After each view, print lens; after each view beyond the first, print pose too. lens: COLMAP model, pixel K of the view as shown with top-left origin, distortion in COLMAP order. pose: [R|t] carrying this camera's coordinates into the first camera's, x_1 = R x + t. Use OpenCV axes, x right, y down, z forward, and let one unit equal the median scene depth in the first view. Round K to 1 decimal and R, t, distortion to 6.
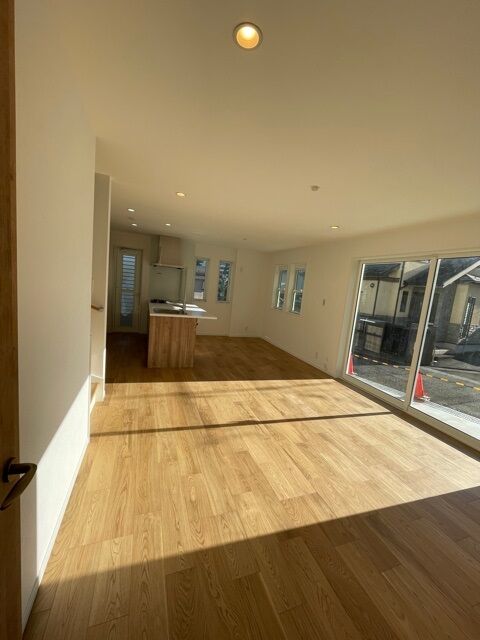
lens RADIAL K [[255.5, 0, 240.0], [0, 255.5, 320.0], [0, 0, 1]] dist [0.002183, 0.000016]
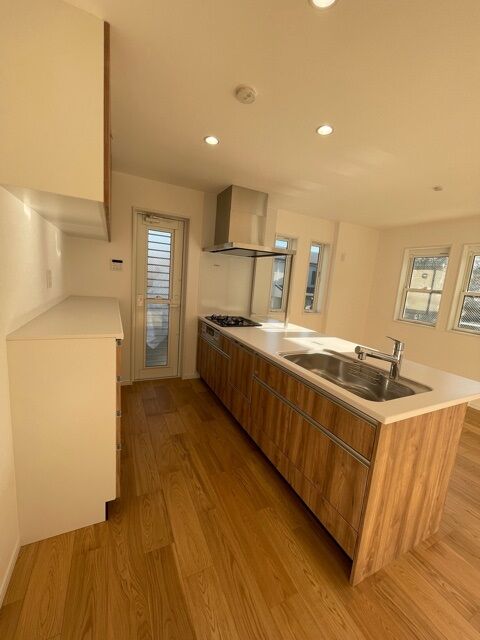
lens RADIAL K [[255.5, 0, 240.0], [0, 255.5, 320.0], [0, 0, 1]] dist [0.002183, 0.000016]
pose [[0.992259, -0.034936, 0.119169, -0.349039], [0.029539, 0.998469, 0.046758, -0.097128], [-0.120620, -0.042875, 0.991772, 0.483115]]
